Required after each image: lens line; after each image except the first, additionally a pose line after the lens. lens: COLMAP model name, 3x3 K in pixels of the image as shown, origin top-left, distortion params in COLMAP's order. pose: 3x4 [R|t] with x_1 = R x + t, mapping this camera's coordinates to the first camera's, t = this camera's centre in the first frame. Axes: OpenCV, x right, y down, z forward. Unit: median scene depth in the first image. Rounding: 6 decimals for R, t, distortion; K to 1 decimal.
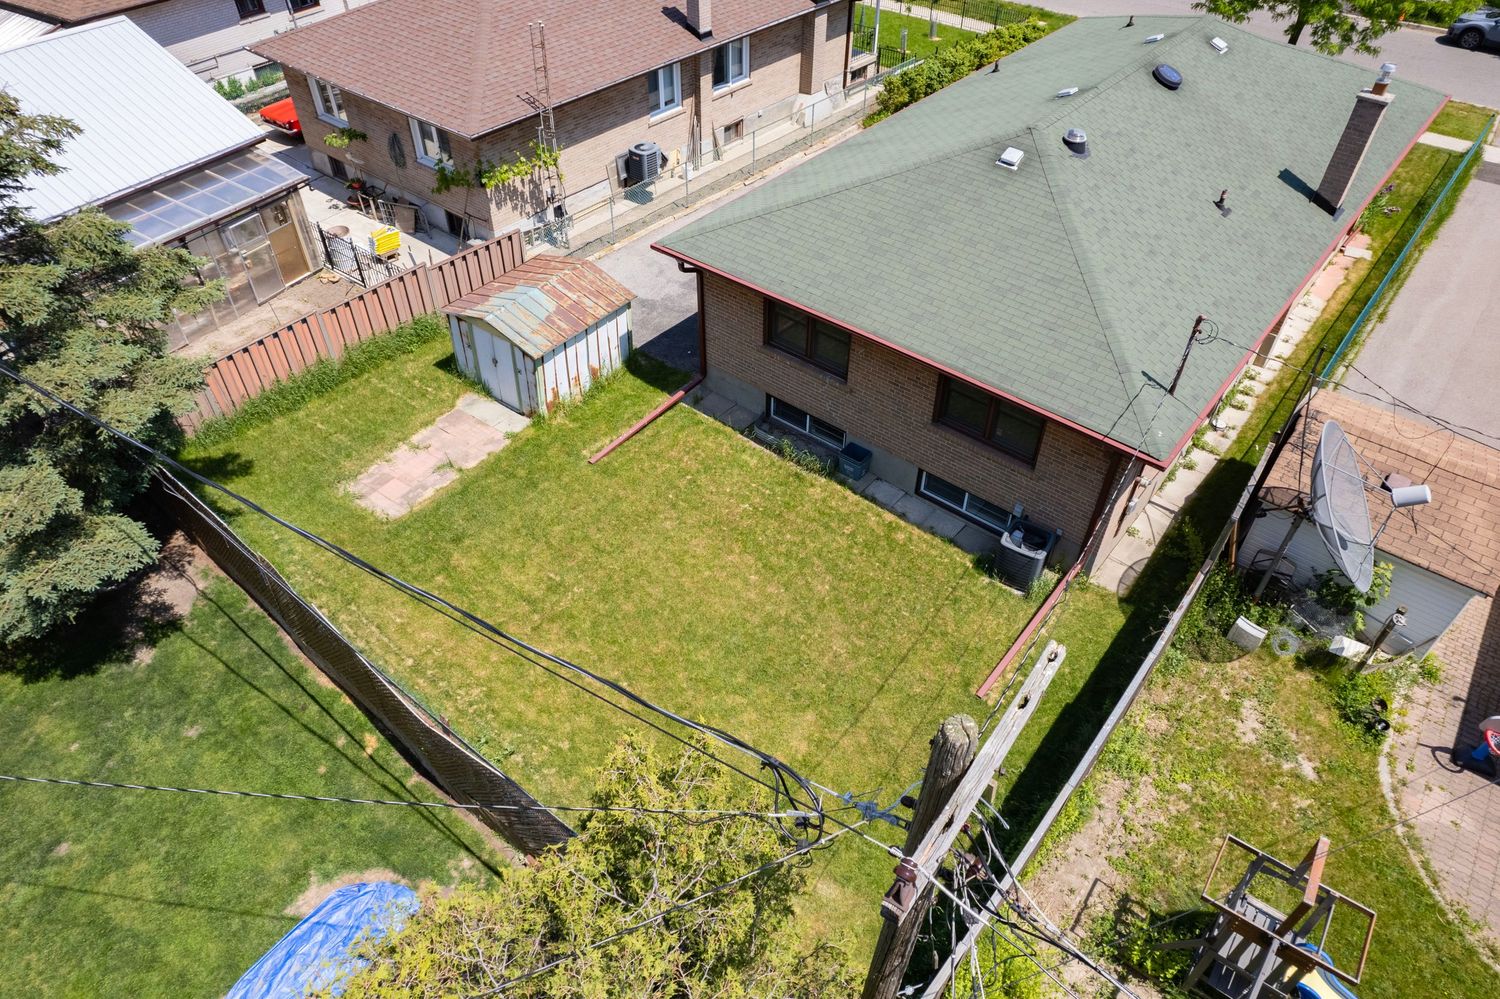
lens RADIAL K [[954.8, 0, 752.3], [0, 954.8, 504.4], [0, 0, 1]] dist [-0.046504, 0.025784]
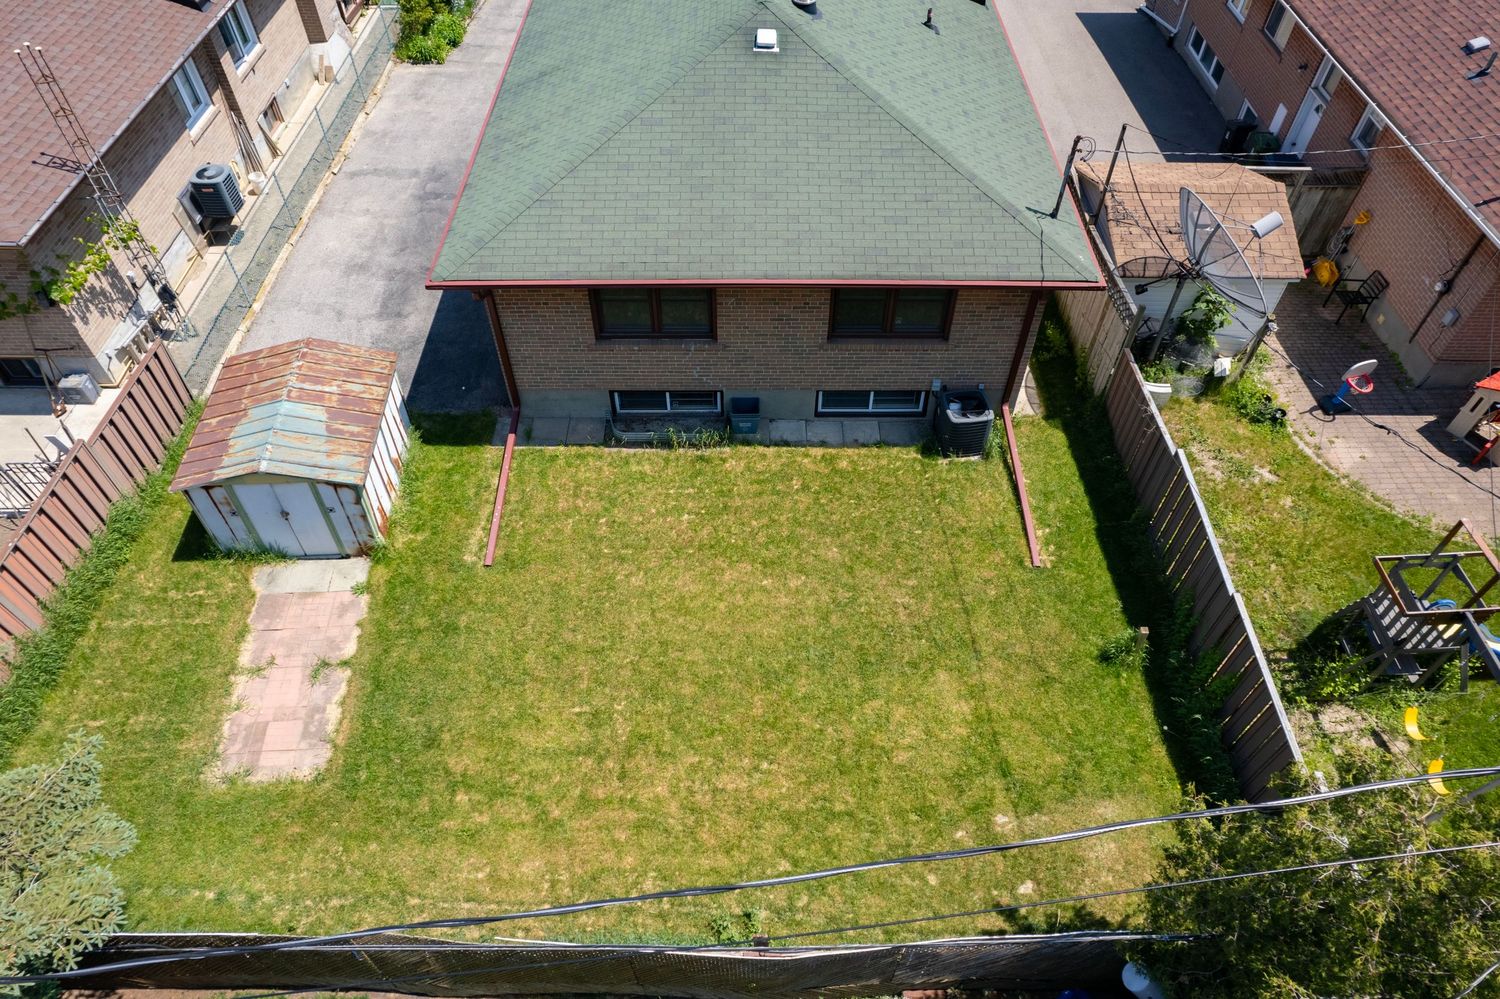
lens RADIAL K [[954.8, 0, 752.4], [0, 954.8, 503.1], [0, 0, 1]] dist [-0.046504, 0.025784]
pose [[0.773095, -0.488315, 0.404812, -0.309128], [0.436952, 0.872629, 0.218157, -0.174389], [-0.459780, 0.008227, 0.887995, 0.194487]]
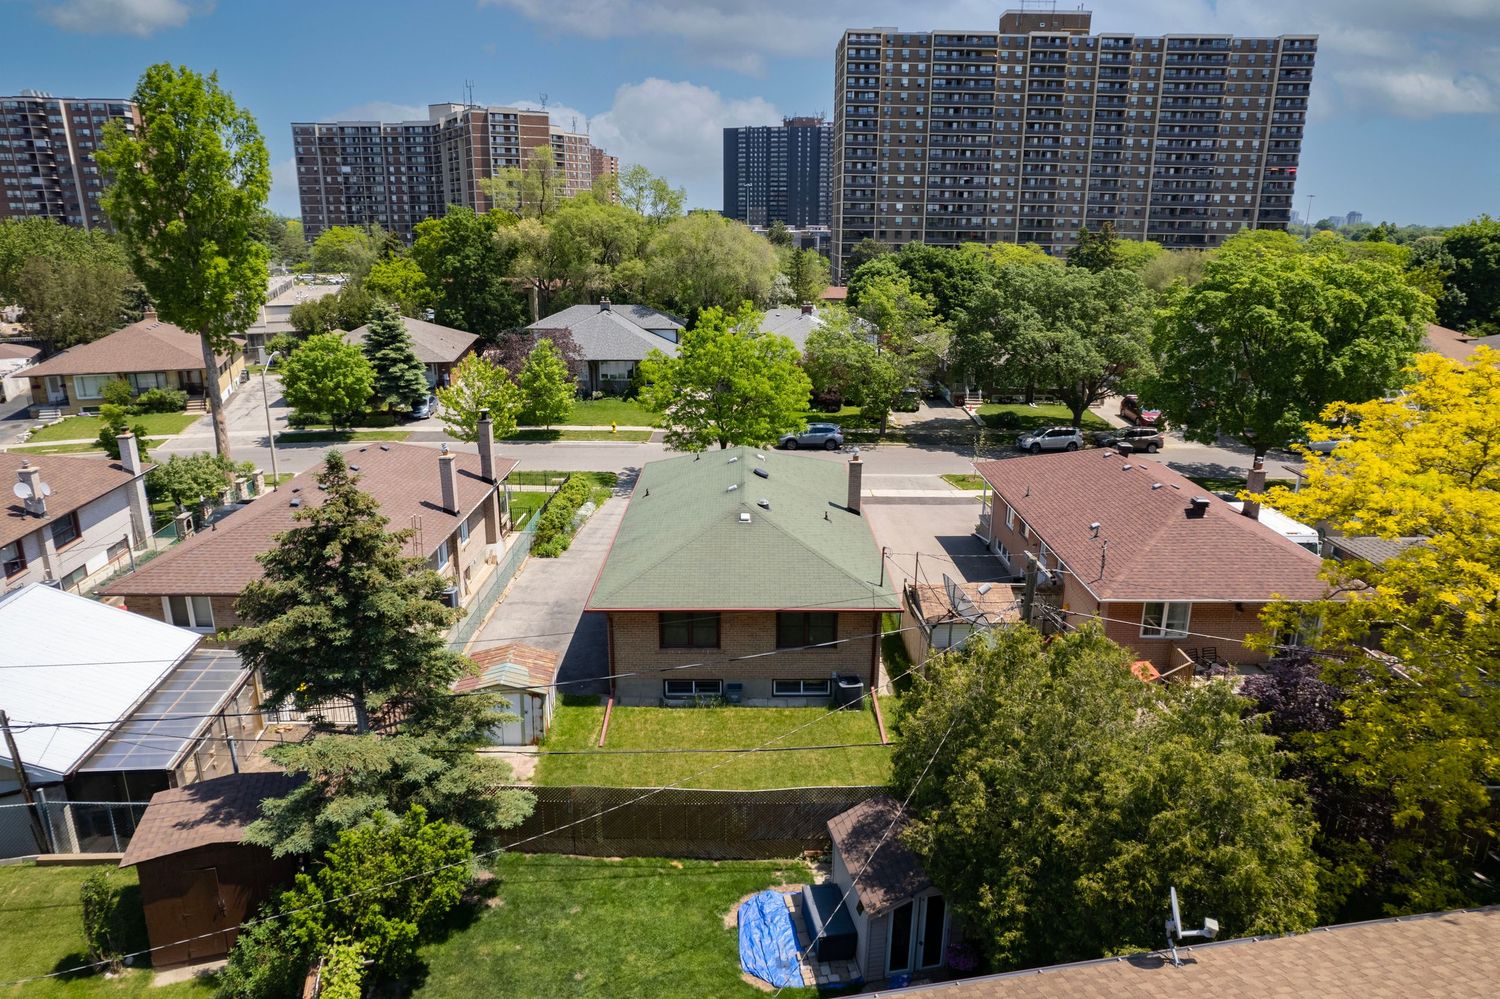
lens RADIAL K [[954.8, 0, 741.7], [0, 954.8, 506.0], [0, 0, 1]] dist [-0.046504, 0.025784]
pose [[0.773558, -0.187316, 0.605409, -0.891049], [0.437524, 0.848962, -0.296371, 0.190542], [-0.458455, 0.494141, 0.738677, -0.455344]]
